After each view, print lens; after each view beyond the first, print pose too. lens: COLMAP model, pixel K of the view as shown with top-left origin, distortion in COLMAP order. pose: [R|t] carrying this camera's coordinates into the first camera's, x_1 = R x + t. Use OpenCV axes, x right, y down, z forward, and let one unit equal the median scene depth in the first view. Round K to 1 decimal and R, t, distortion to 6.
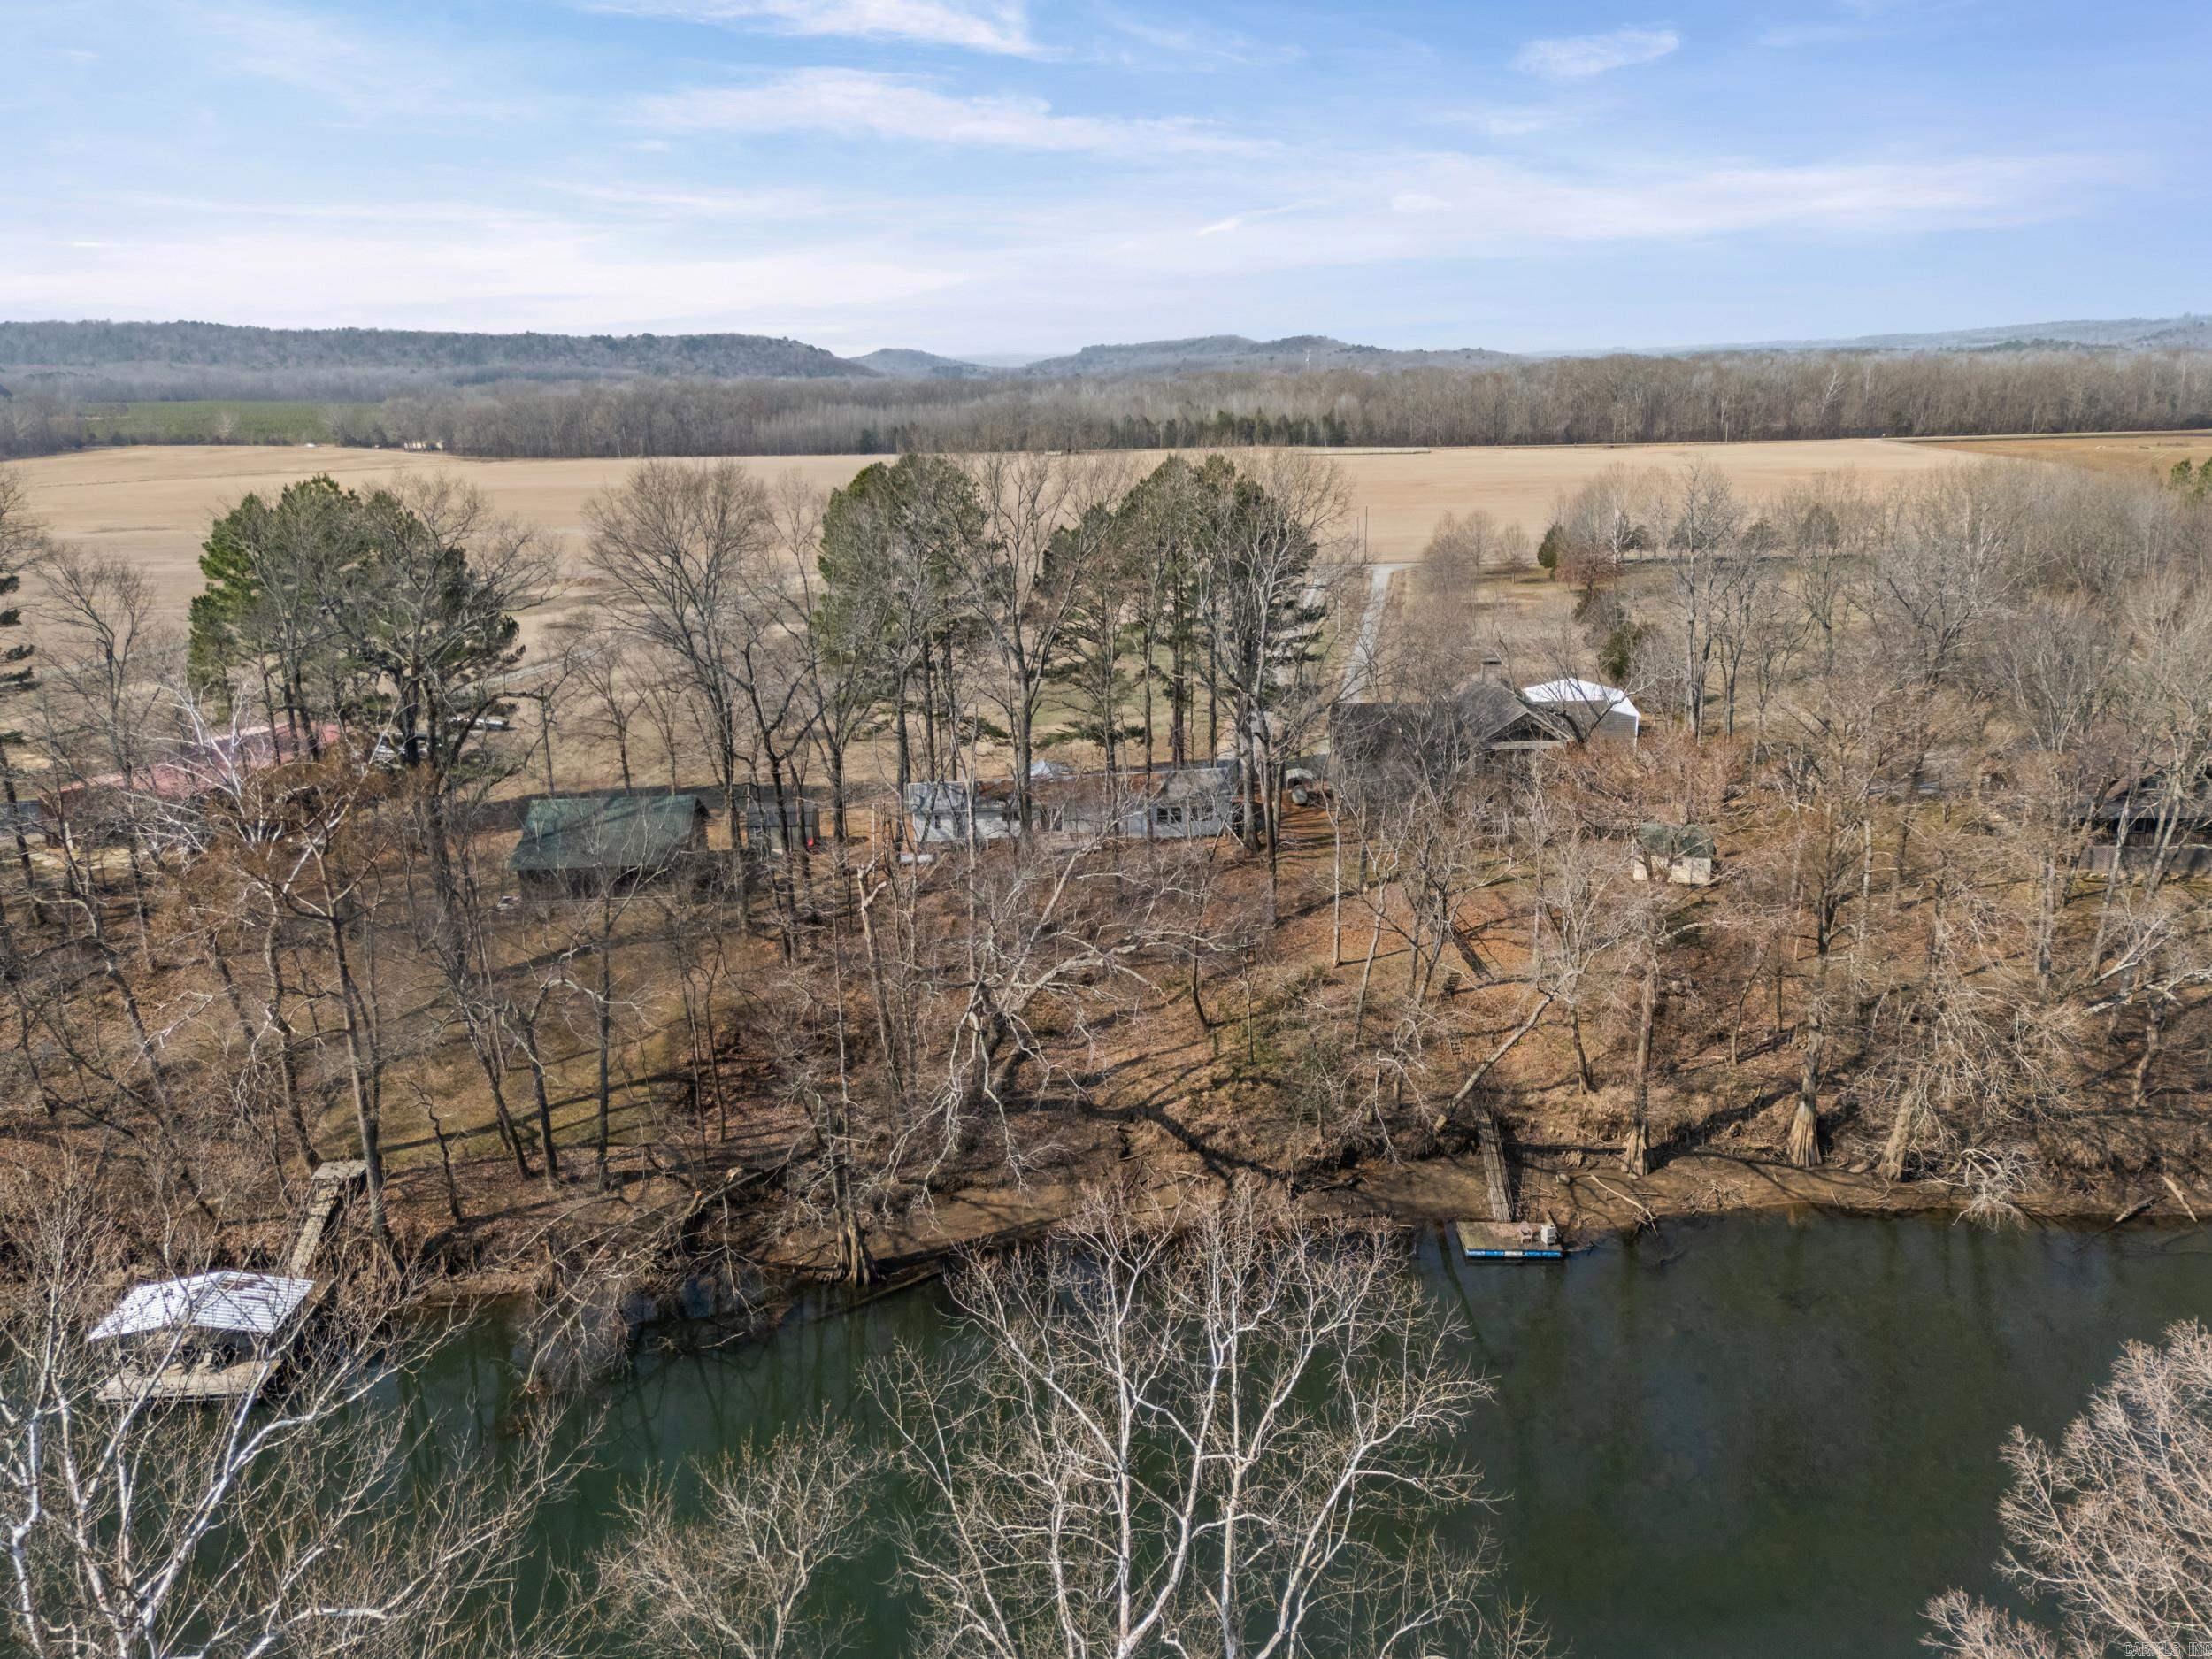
lens RADIAL K [[1598.9, 0, 1146.9], [0, 1598.9, 840.4], [0, 0, 1]] dist [0.076066, -0.062252]
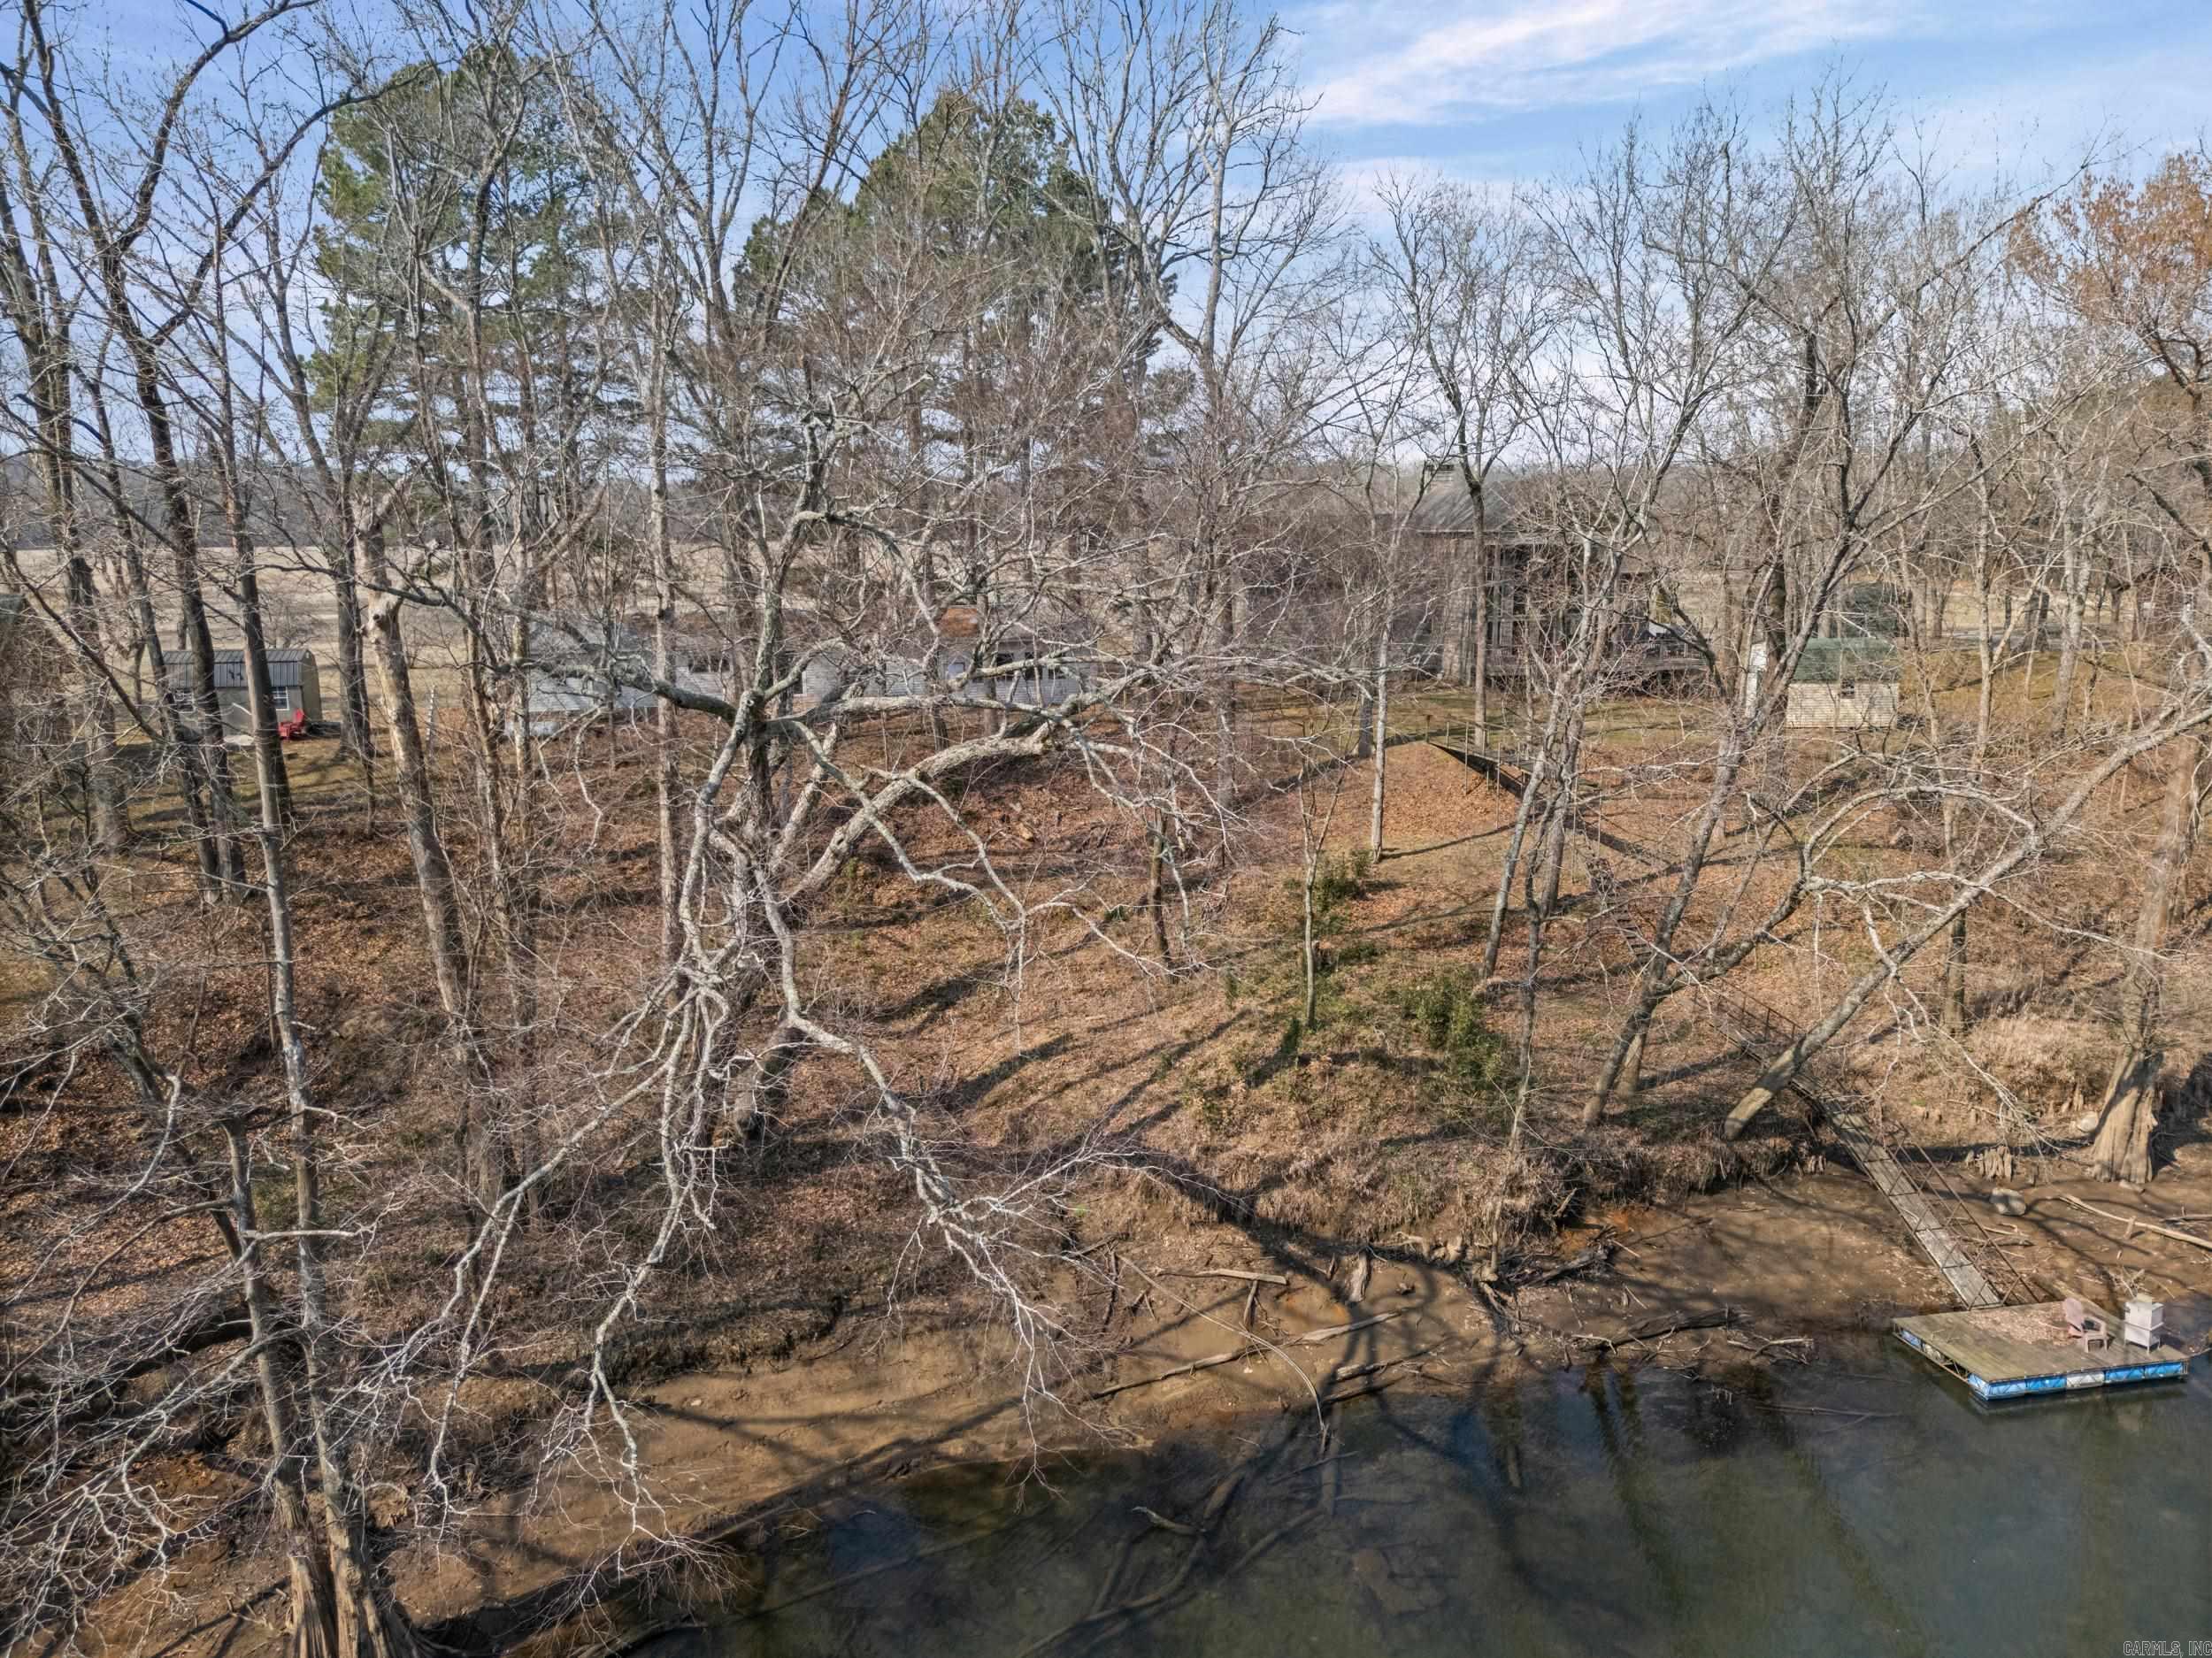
lens RADIAL K [[1598.9, 0, 1146.9], [0, 1598.9, 839.9], [0, 0, 1]] dist [0.076066, -0.062252]
pose [[0.973998, -0.044434, 0.222155, -0.083525], [0.064897, 0.994207, -0.085678, 0.126944], [-0.217061, 0.097867, 0.971240, 0.576056]]
